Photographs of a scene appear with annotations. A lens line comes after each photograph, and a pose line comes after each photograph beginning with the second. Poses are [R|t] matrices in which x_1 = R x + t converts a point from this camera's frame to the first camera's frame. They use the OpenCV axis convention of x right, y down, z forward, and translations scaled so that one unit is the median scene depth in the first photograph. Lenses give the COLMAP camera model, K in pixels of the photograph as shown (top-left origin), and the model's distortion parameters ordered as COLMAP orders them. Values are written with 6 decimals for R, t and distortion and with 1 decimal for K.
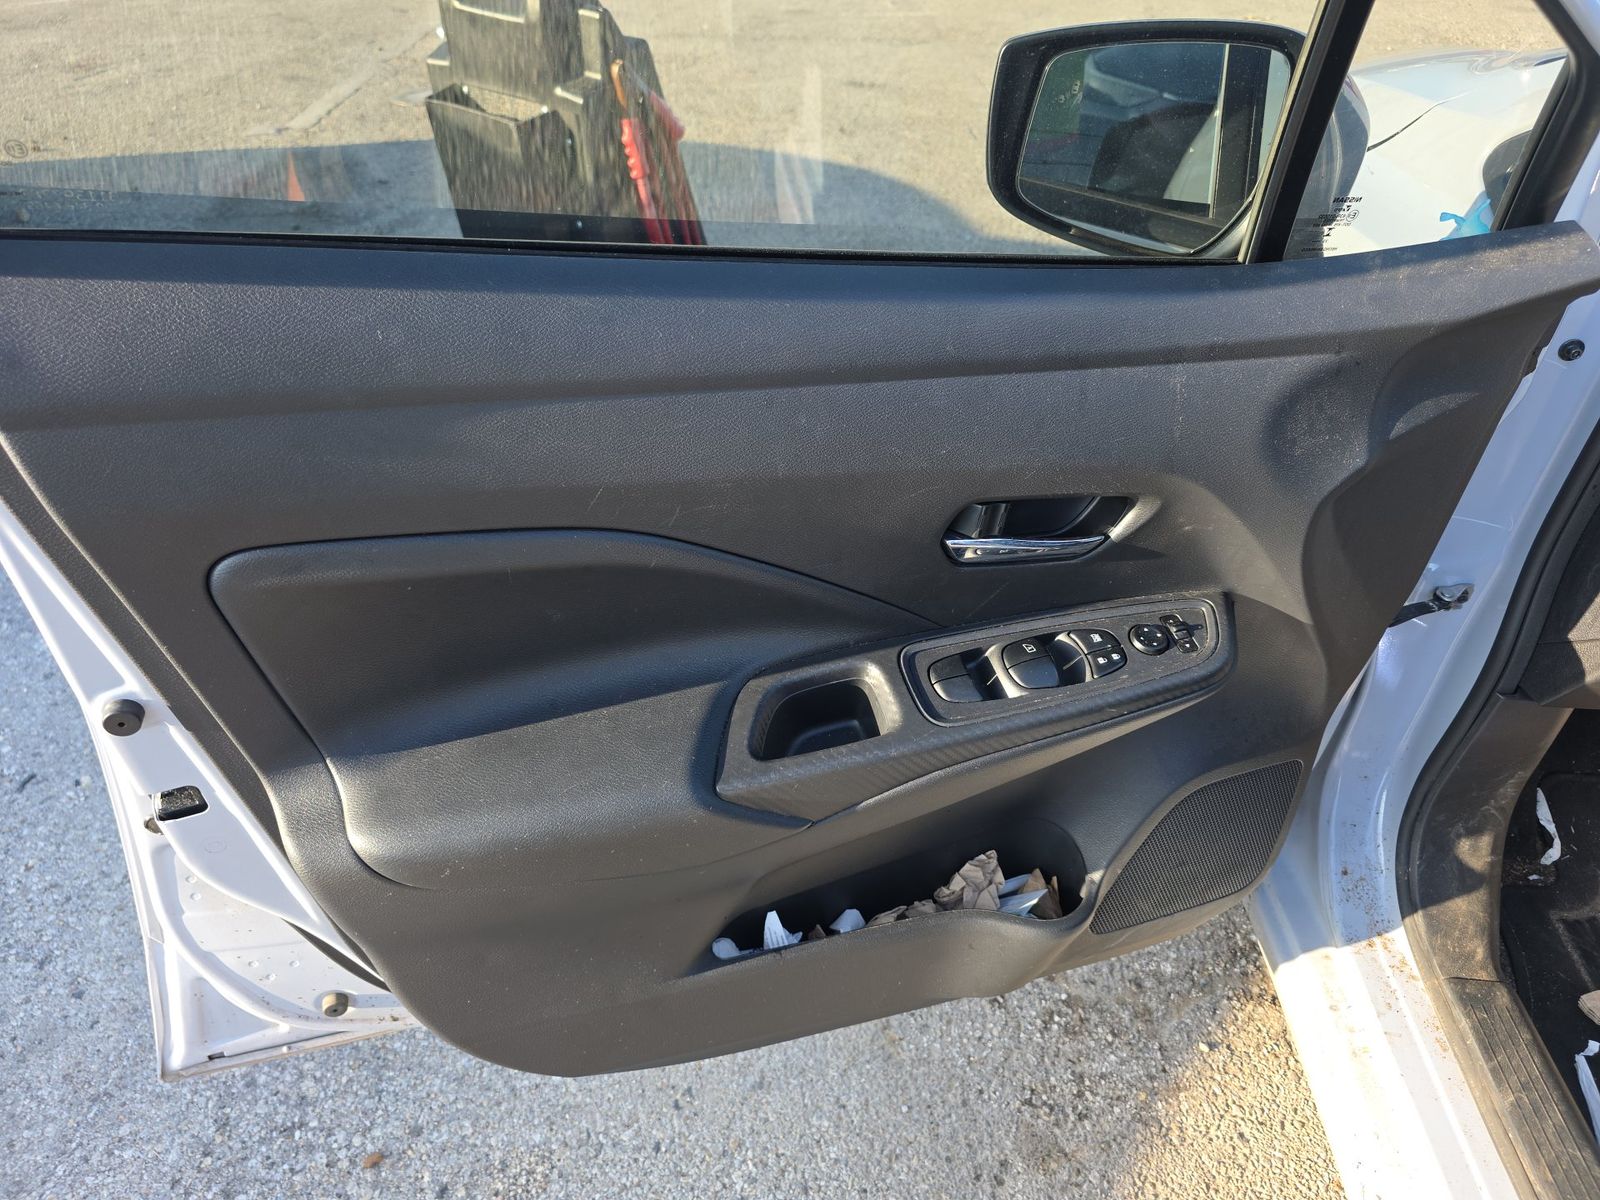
lens RADIAL K [[1073.2, 0, 804.5], [0, 1073.2, 590.4], [0, 0, 1]] dist [0.040493, -0.043388]
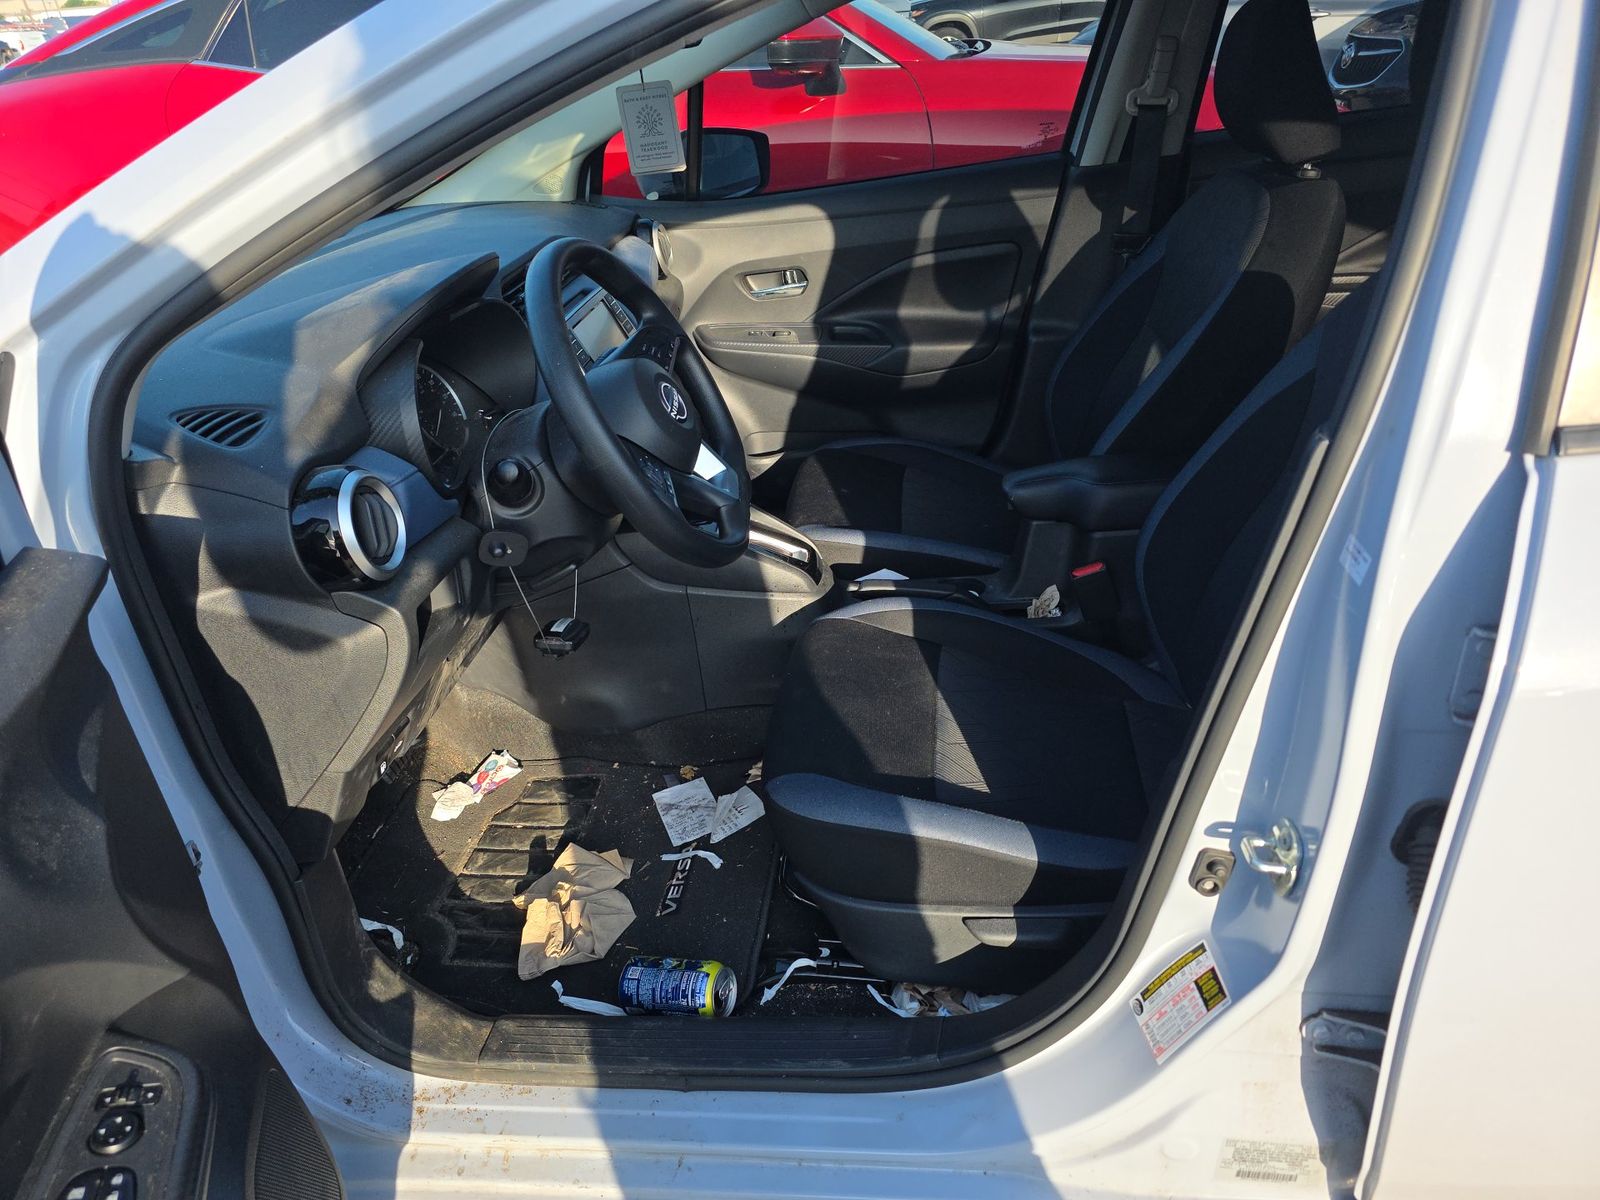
lens RADIAL K [[1073.2, 0, 804.5], [0, 1073.2, 590.4], [0, 0, 1]] dist [0.040493, -0.043388]
pose [[0.030098, -0.484518, 0.874263, -0.160295], [0.651078, 0.673158, 0.350651, -0.158333], [-0.758414, 0.558660, 0.335720, 0.088469]]
